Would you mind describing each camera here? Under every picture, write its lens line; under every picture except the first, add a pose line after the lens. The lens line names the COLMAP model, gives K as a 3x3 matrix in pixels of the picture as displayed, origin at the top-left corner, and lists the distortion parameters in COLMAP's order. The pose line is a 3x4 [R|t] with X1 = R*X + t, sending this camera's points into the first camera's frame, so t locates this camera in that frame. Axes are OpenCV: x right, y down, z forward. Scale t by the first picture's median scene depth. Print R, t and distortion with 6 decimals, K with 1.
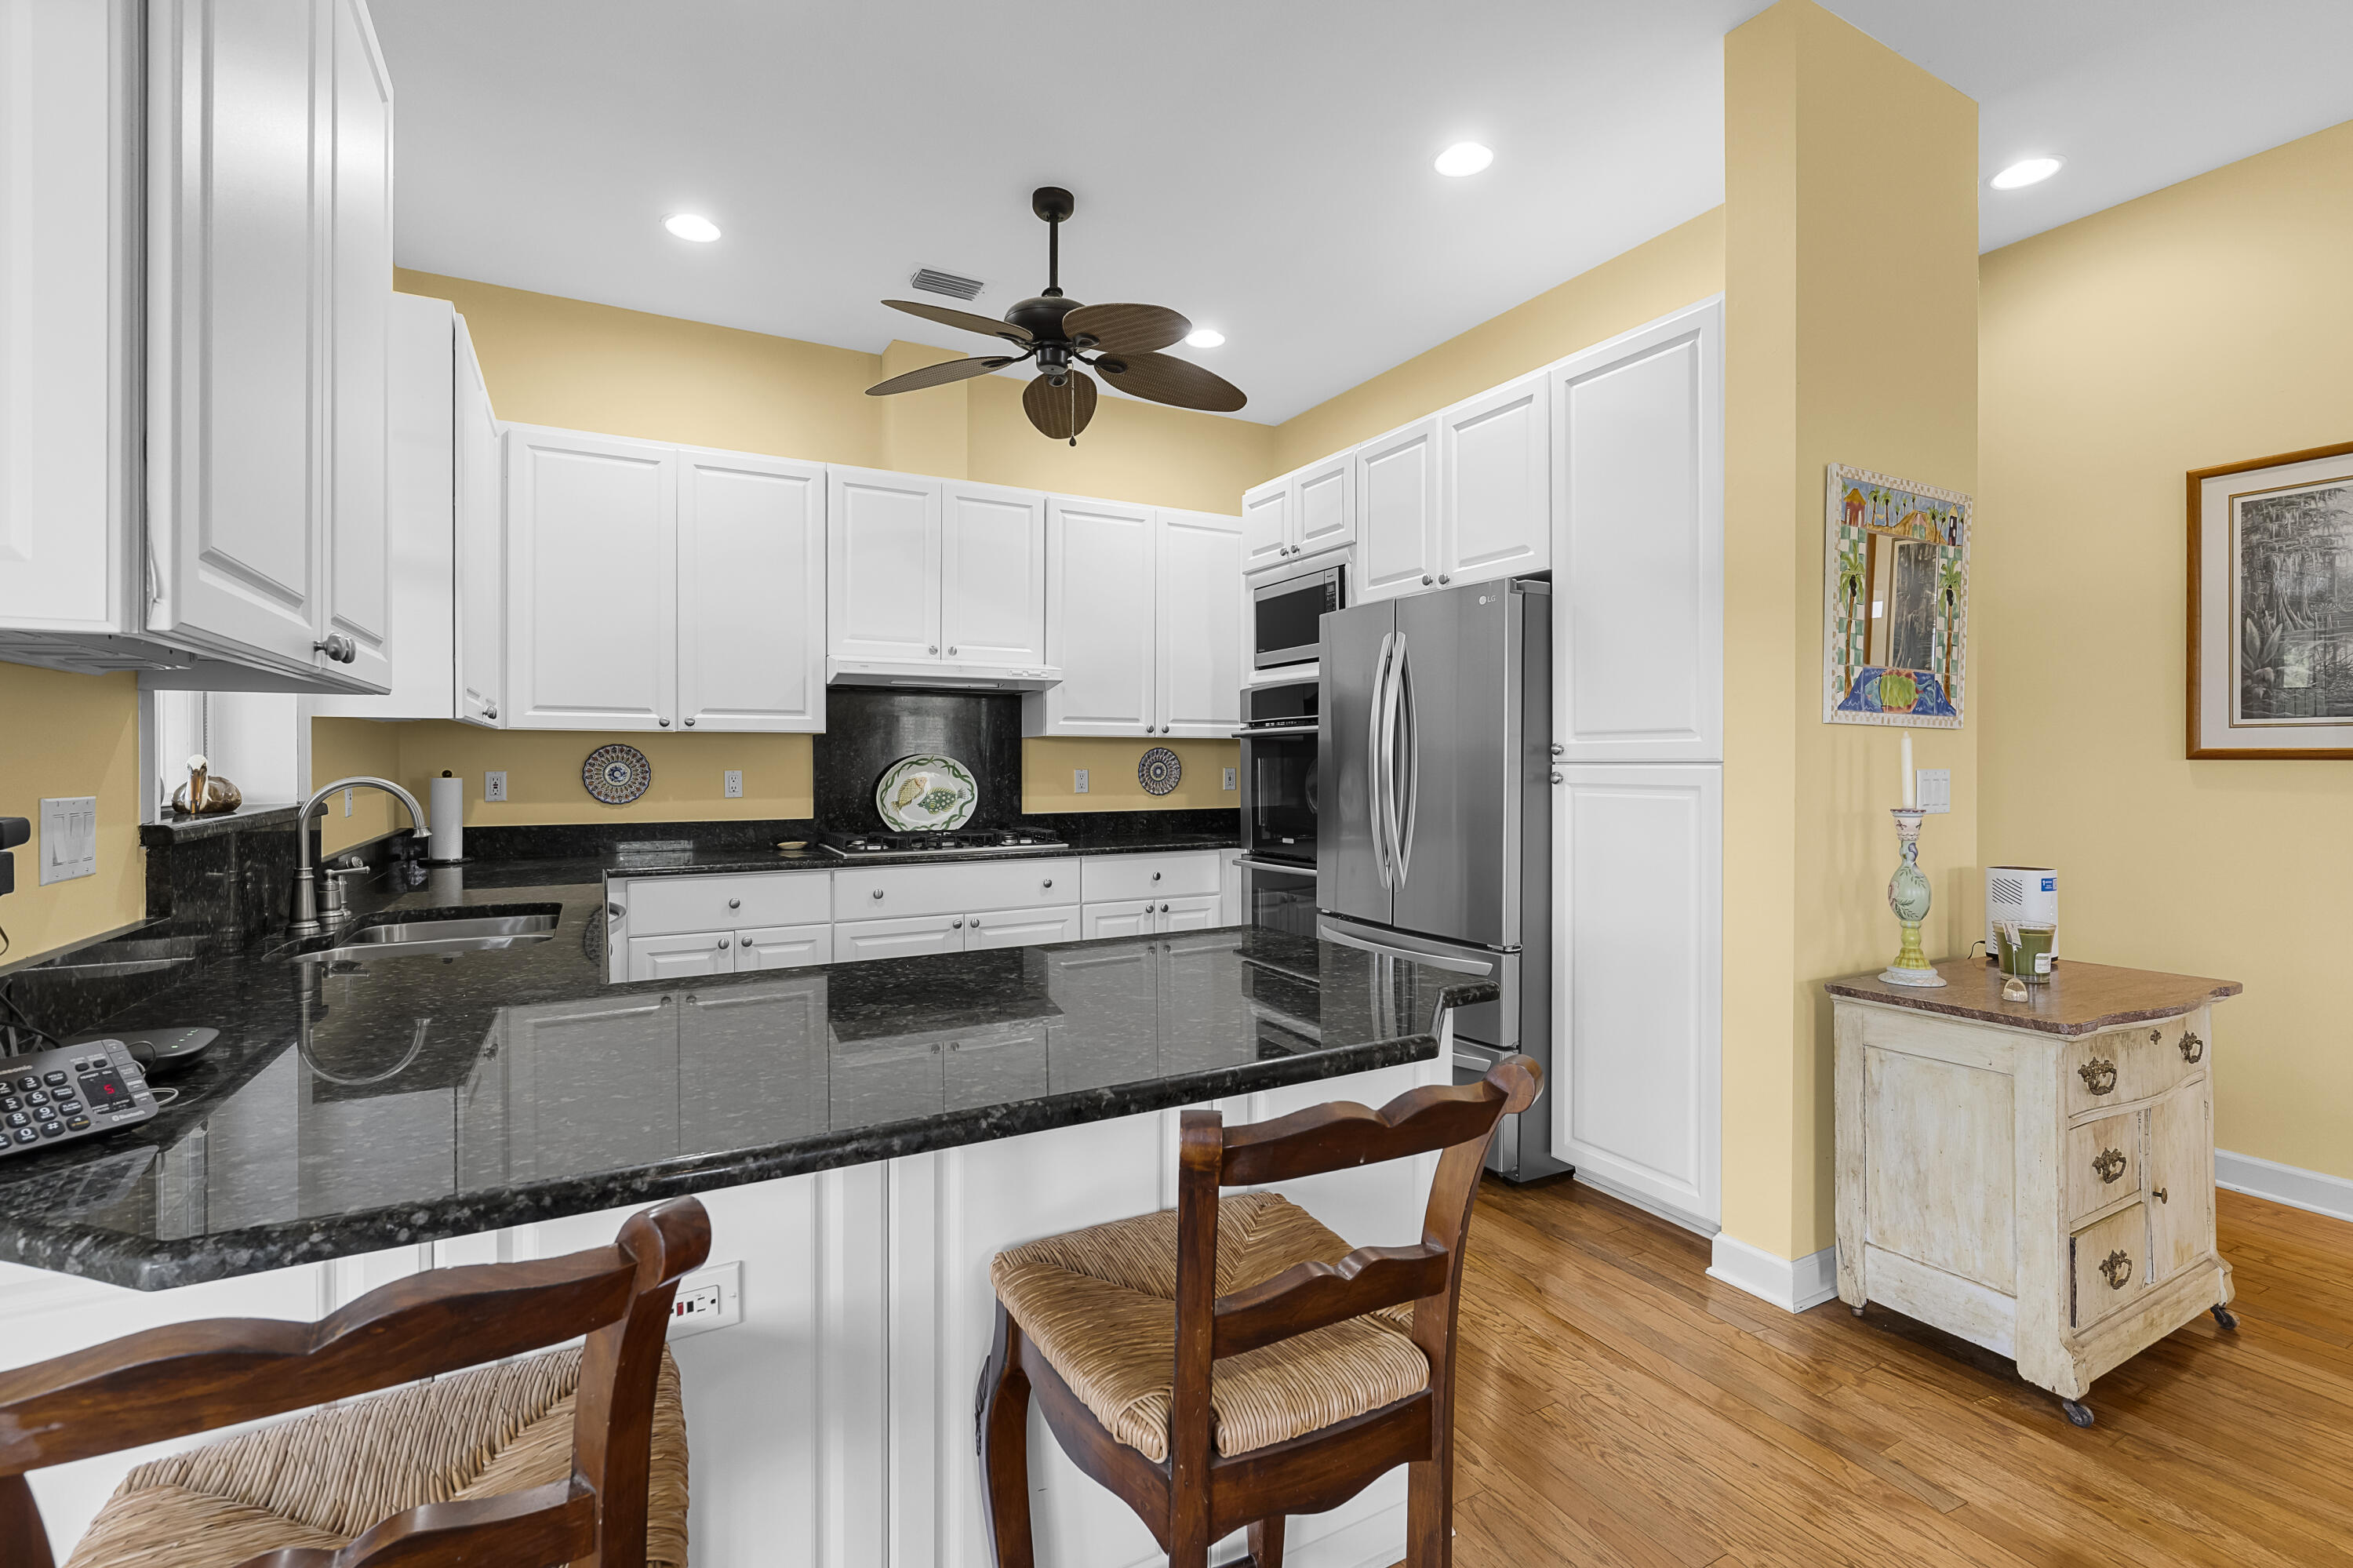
lens RADIAL K [[1057.0, 0, 1157.0], [0, 1057.0, 768.4], [0, 0, 1]] dist [-0.008461, -0.000077]
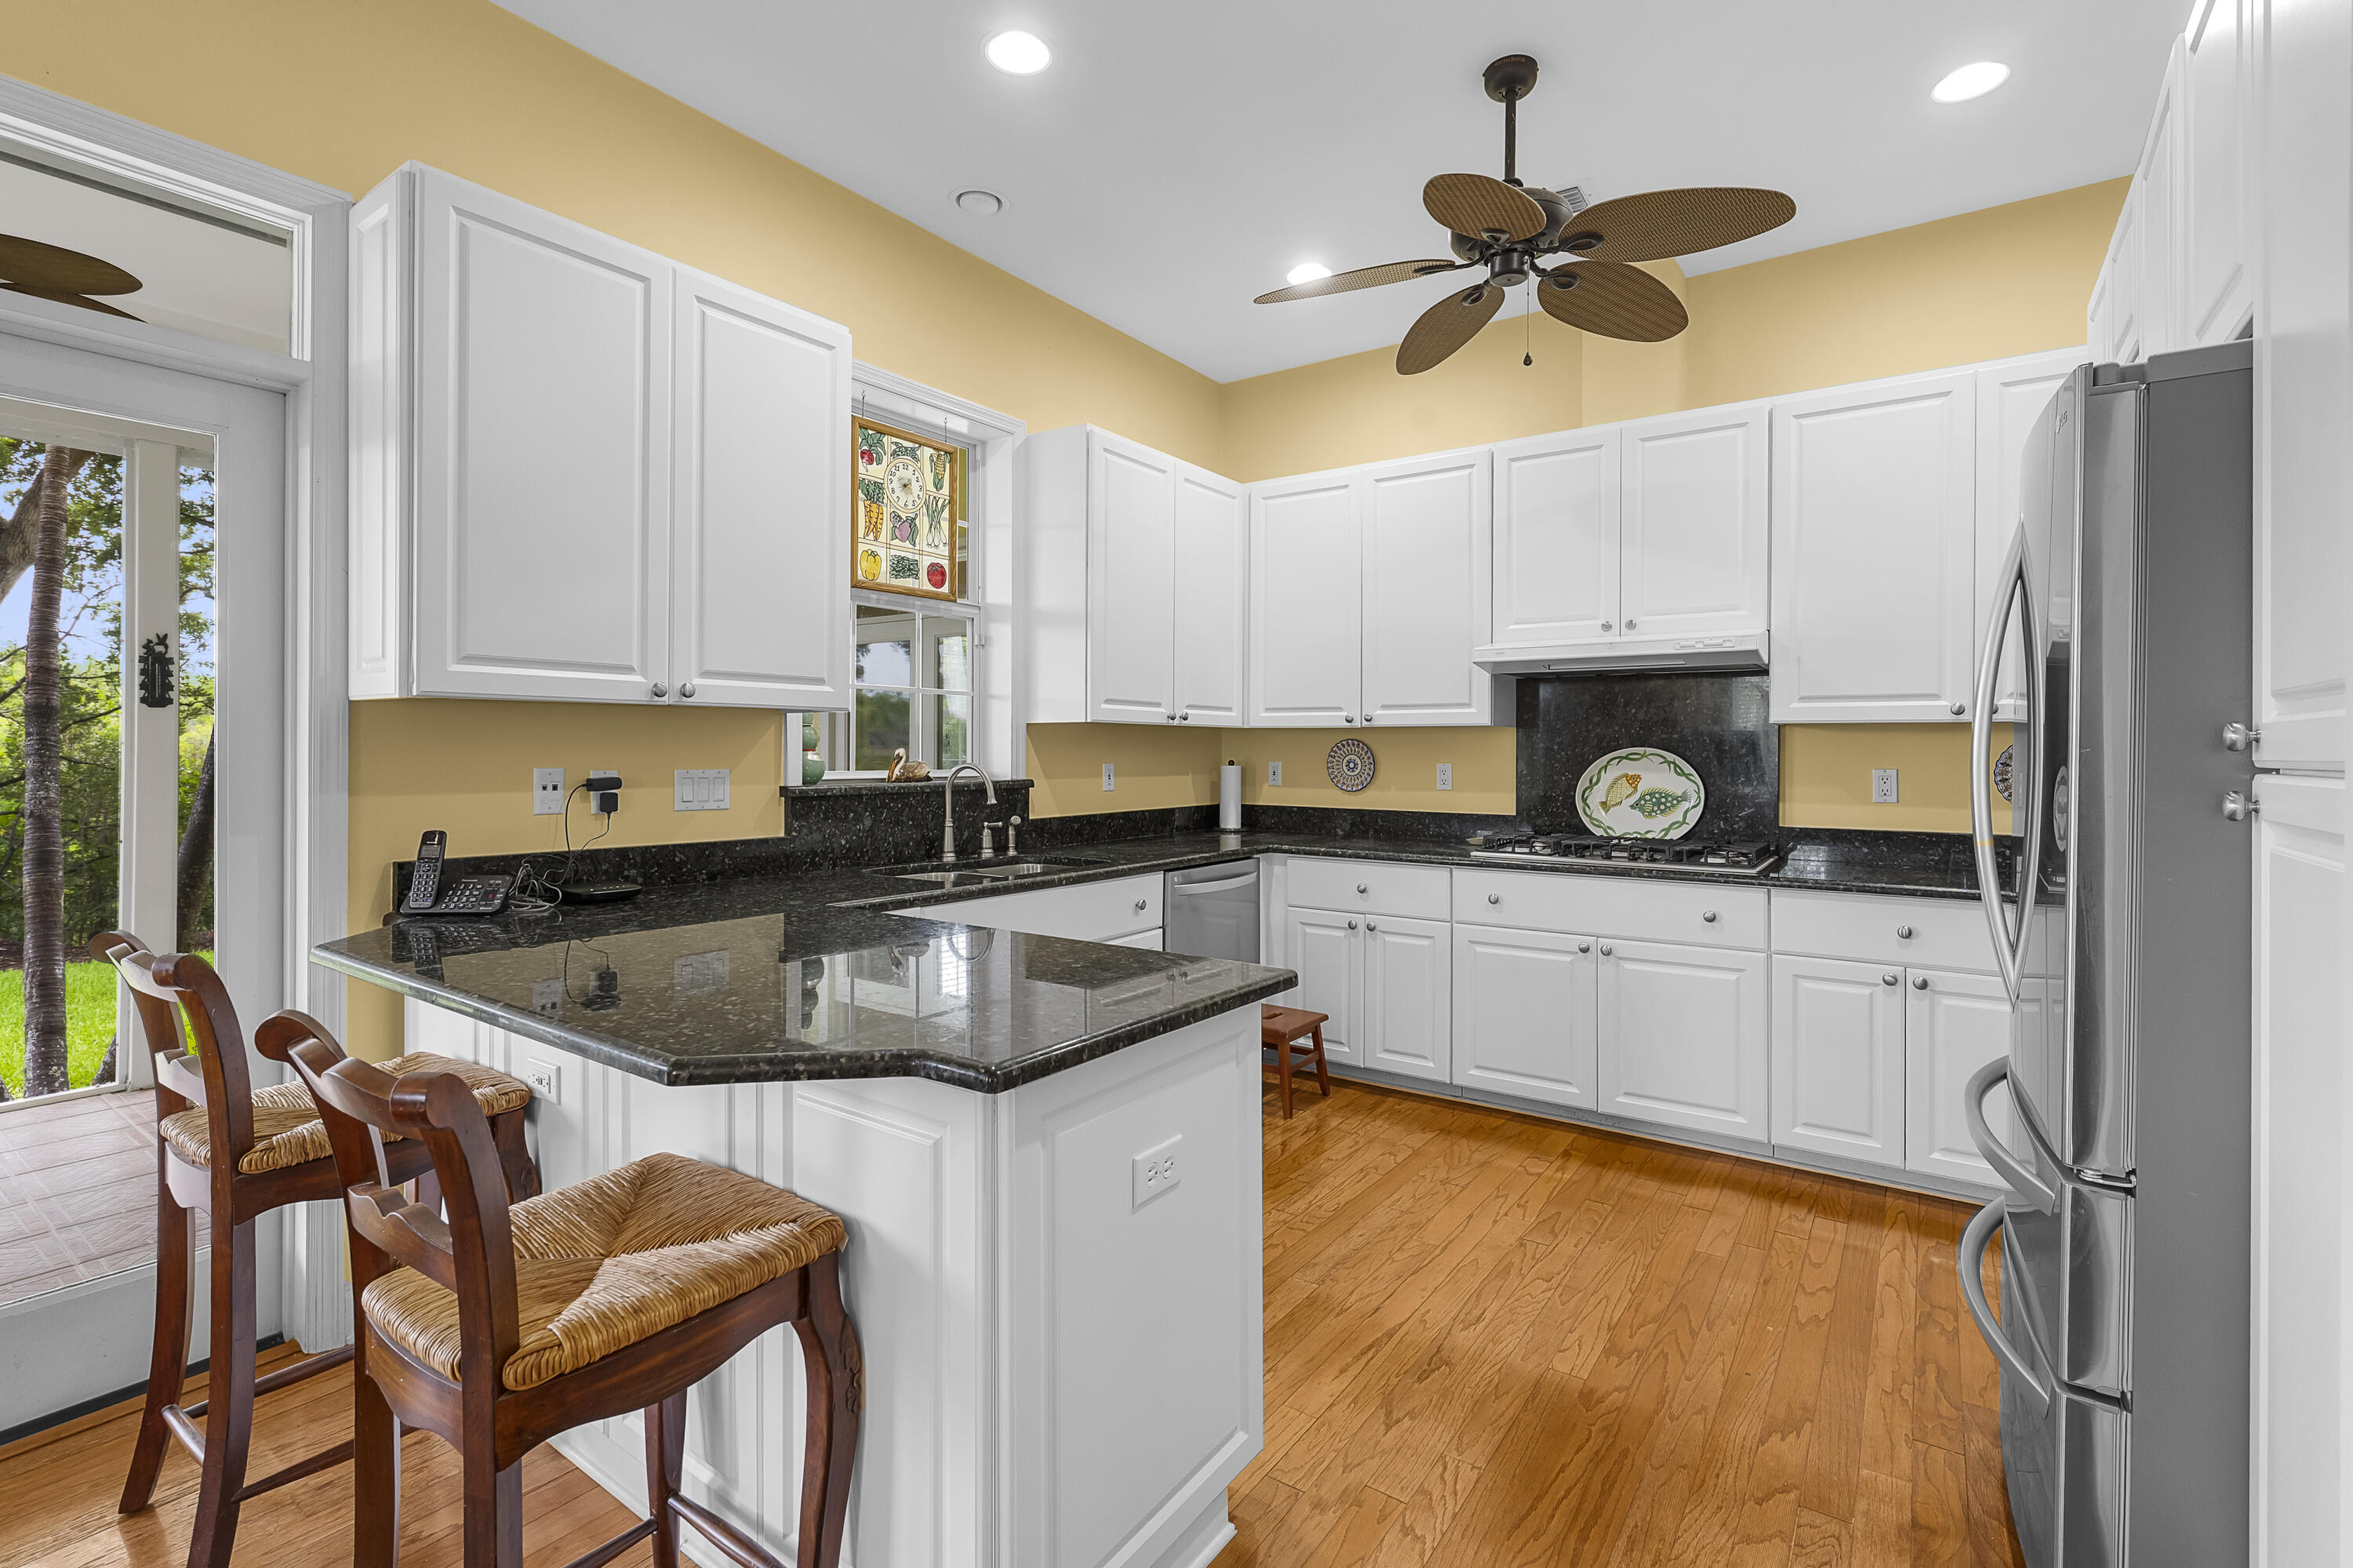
lens RADIAL K [[1057.0, 0, 1169.9], [0, 1057.0, 766.1], [0, 0, 1]] dist [-0.008461, -0.000077]
pose [[0.445170, 0.017129, -0.895282, 0.410674], [-0.012330, 0.999839, 0.012999, -0.005608], [0.895361, 0.005252, 0.445310, 0.312310]]
